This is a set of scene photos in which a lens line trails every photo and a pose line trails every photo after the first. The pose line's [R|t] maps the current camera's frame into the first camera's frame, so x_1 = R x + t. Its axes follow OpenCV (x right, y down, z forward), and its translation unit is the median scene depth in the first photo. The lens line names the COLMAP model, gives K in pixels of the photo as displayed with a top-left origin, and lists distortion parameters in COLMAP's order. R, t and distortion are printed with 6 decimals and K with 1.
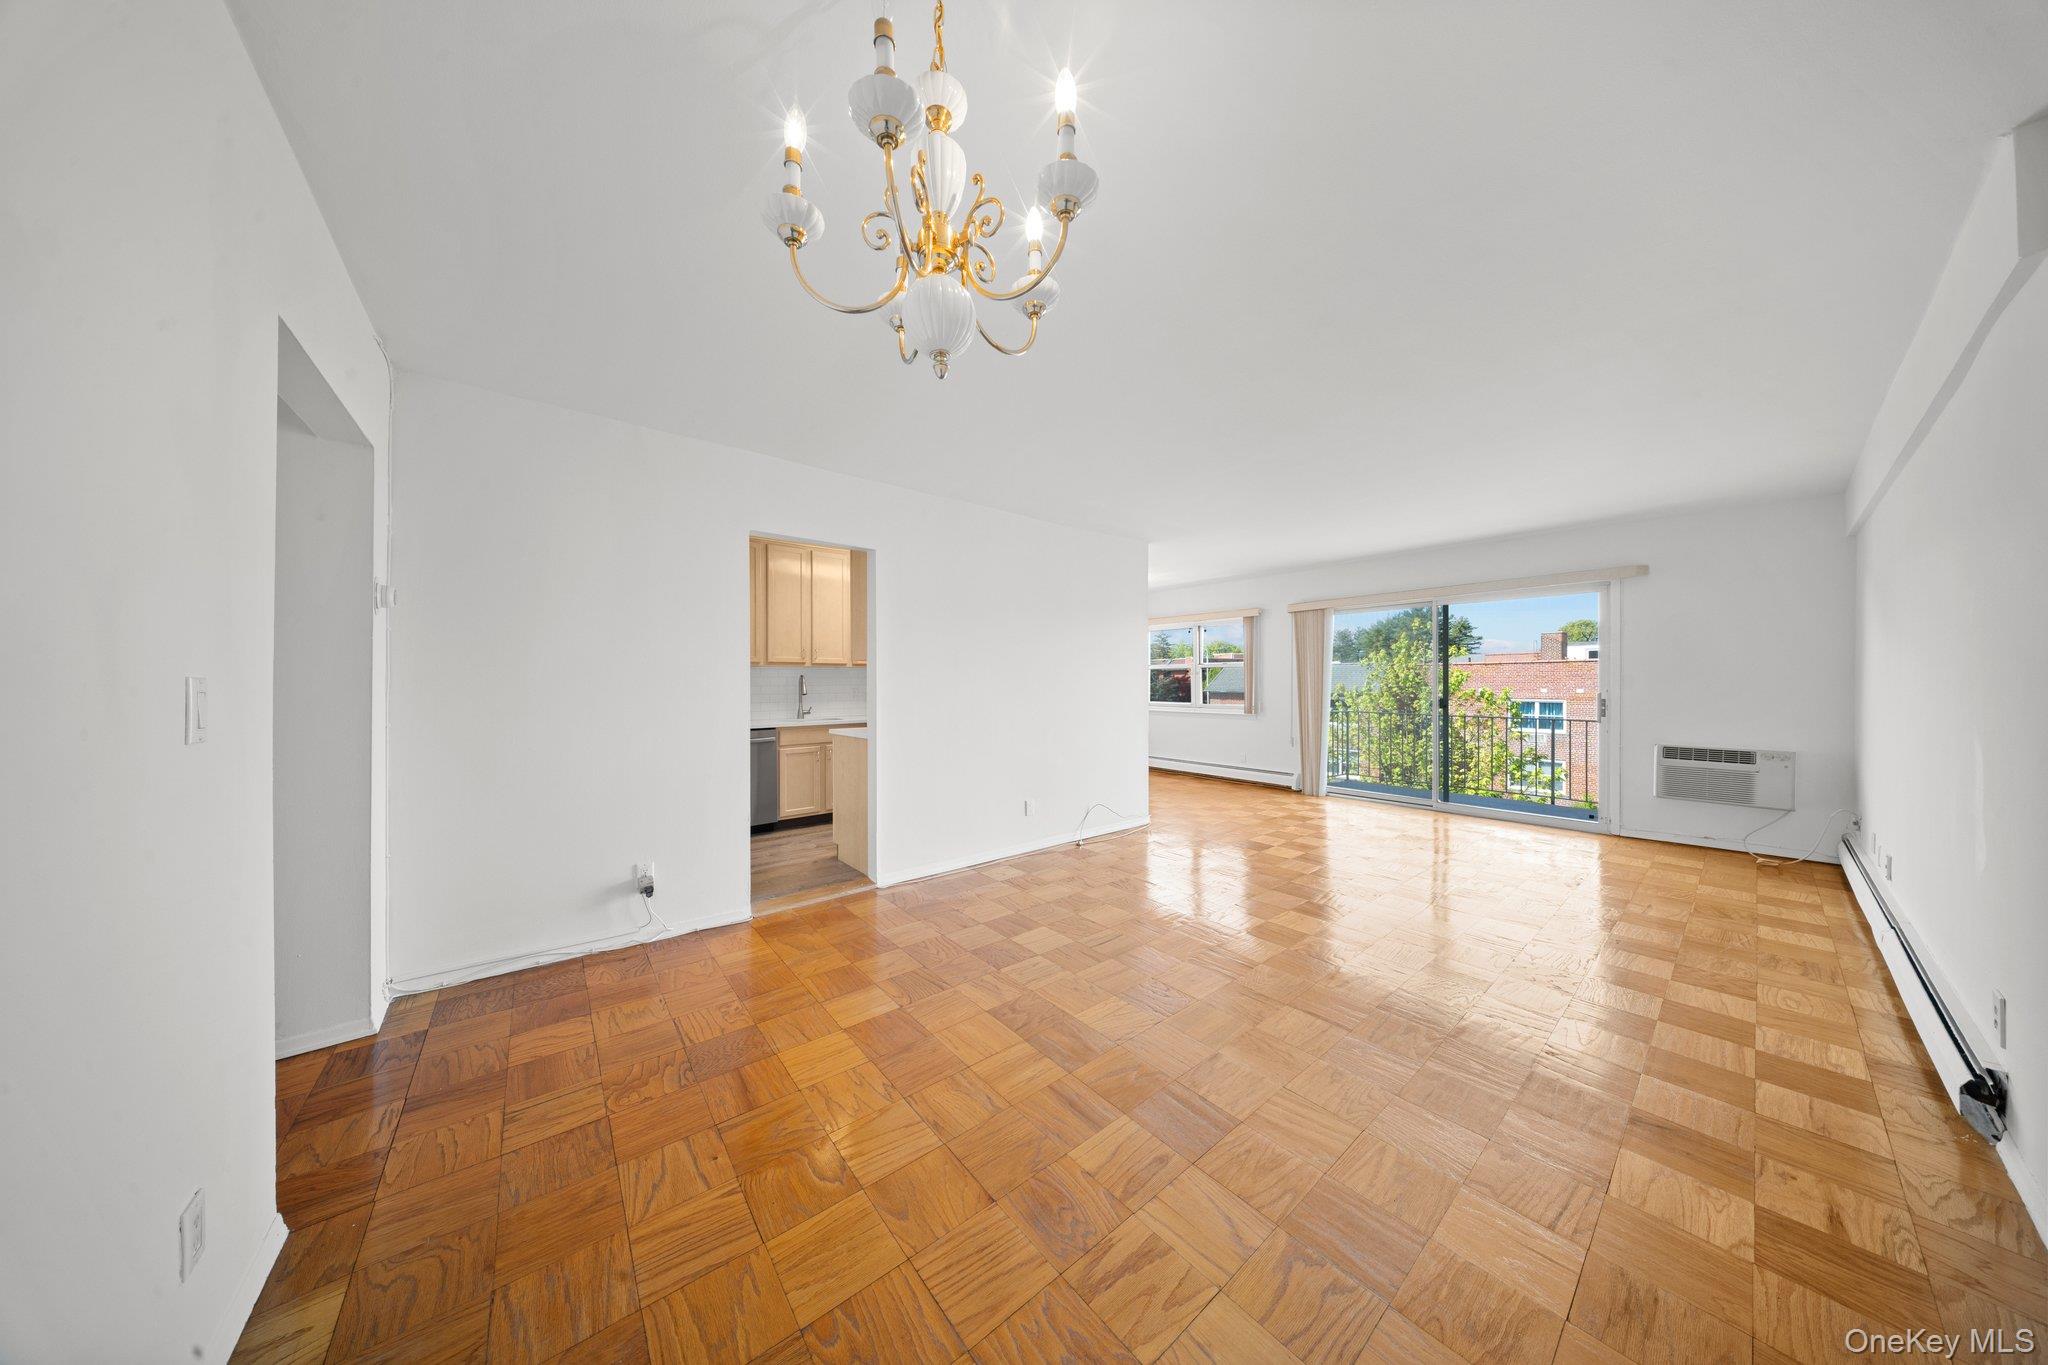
lens RADIAL K [[603.8, 0, 1023.4], [0, 603.8, 682.1], [0, 0, 1]] dist [0.001219, -0.000167]
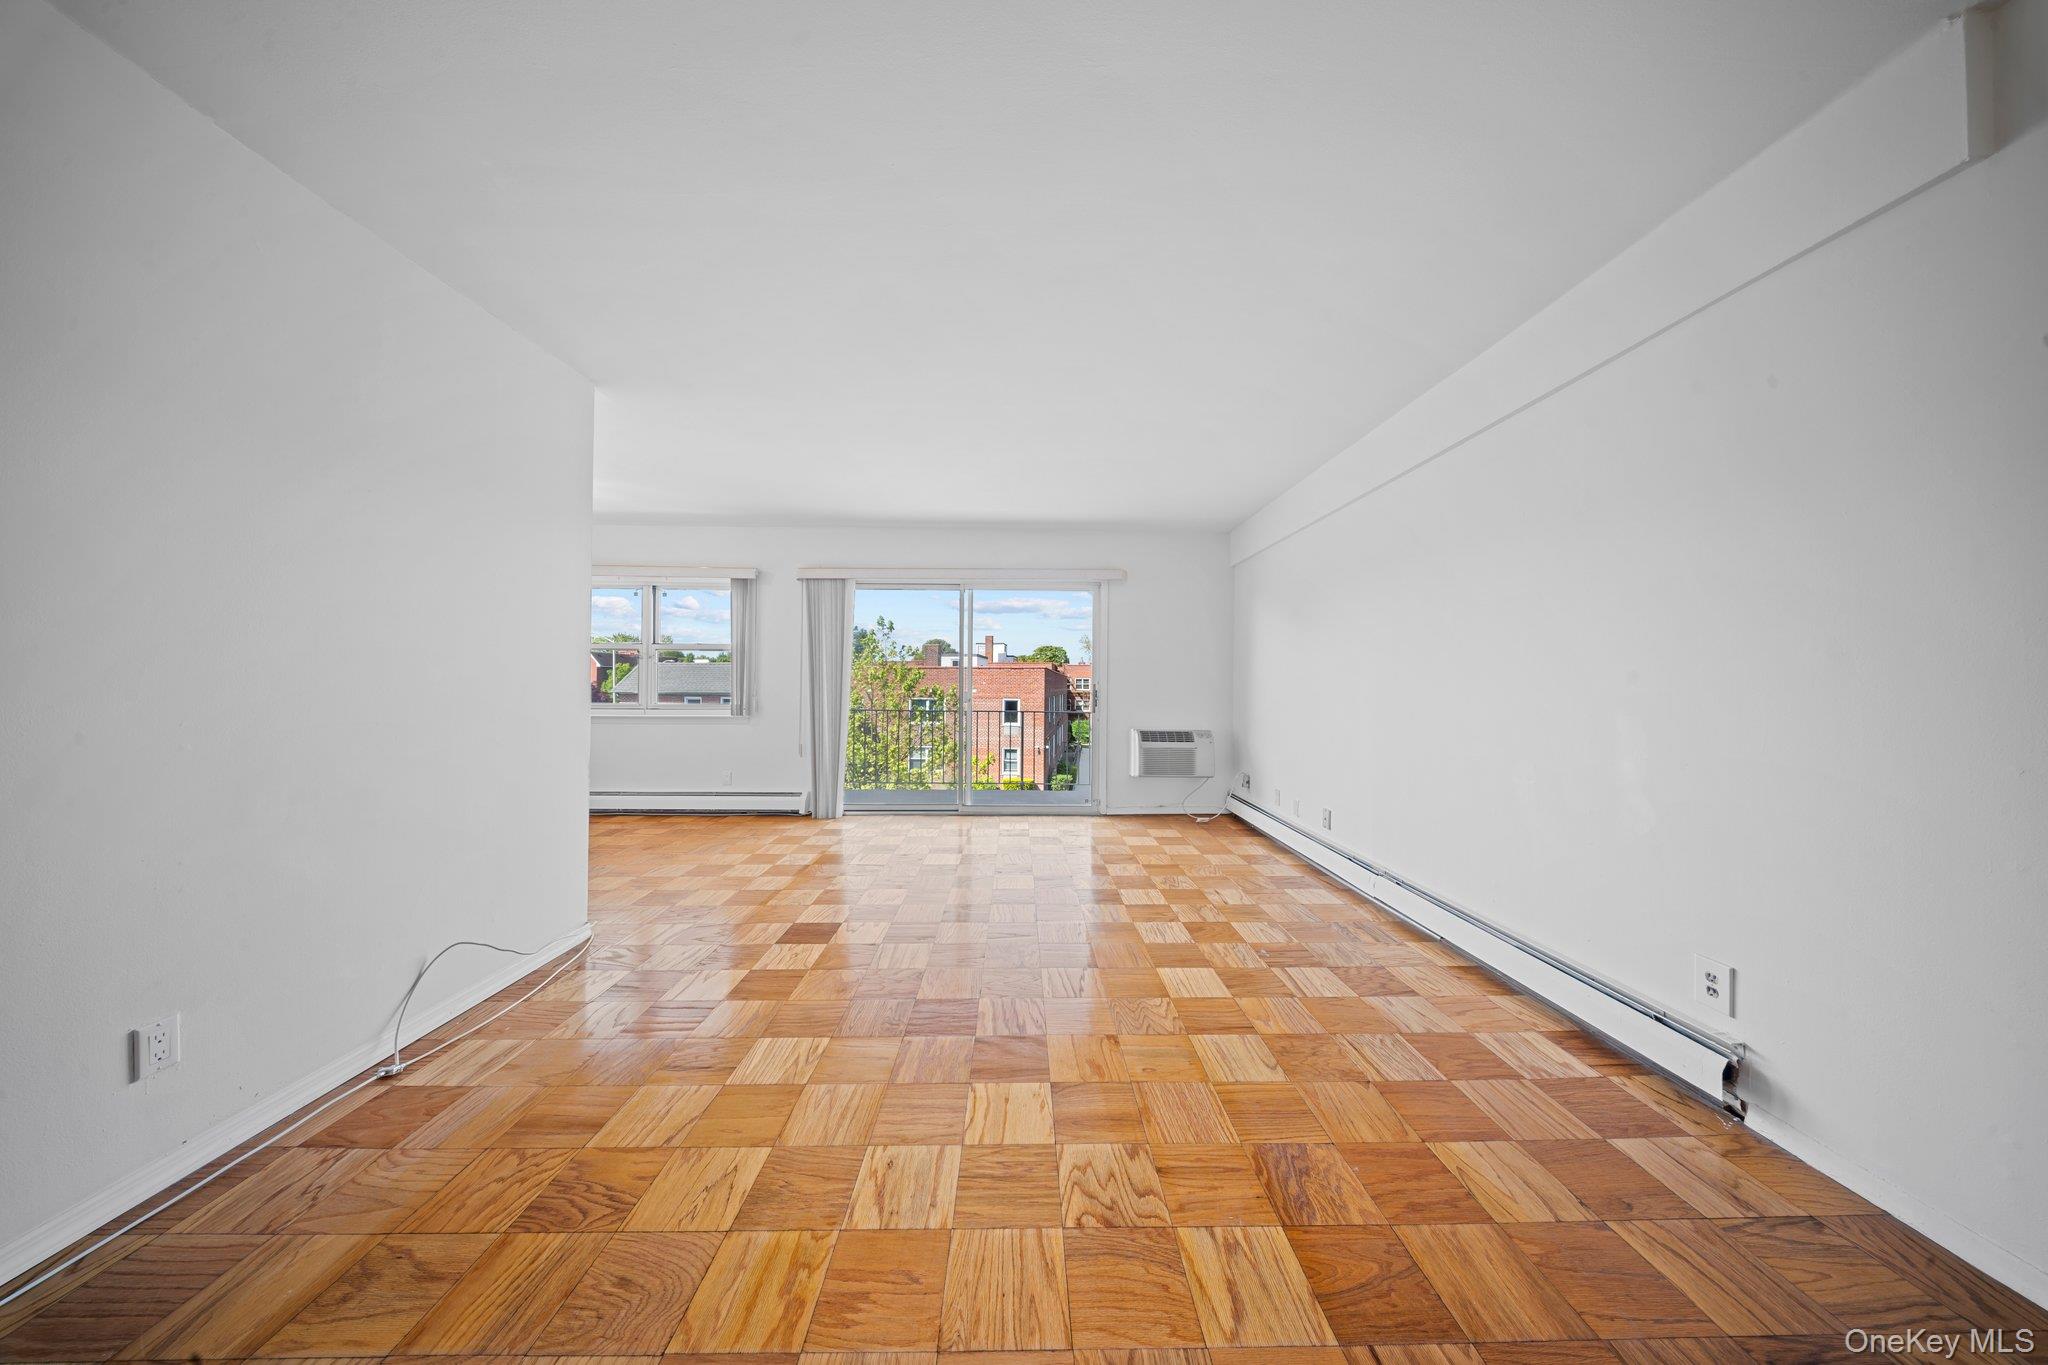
lens RADIAL K [[603.8, 0, 1032.8], [0, 603.8, 684.5], [0, 0, 1]] dist [0.001219, -0.000167]
pose [[0.615432, 0.006474, 0.788163, 0.041714], [-0.007769, 0.999968, -0.002148, 0.023079], [-0.788151, -0.004801, 0.615463, 0.467288]]
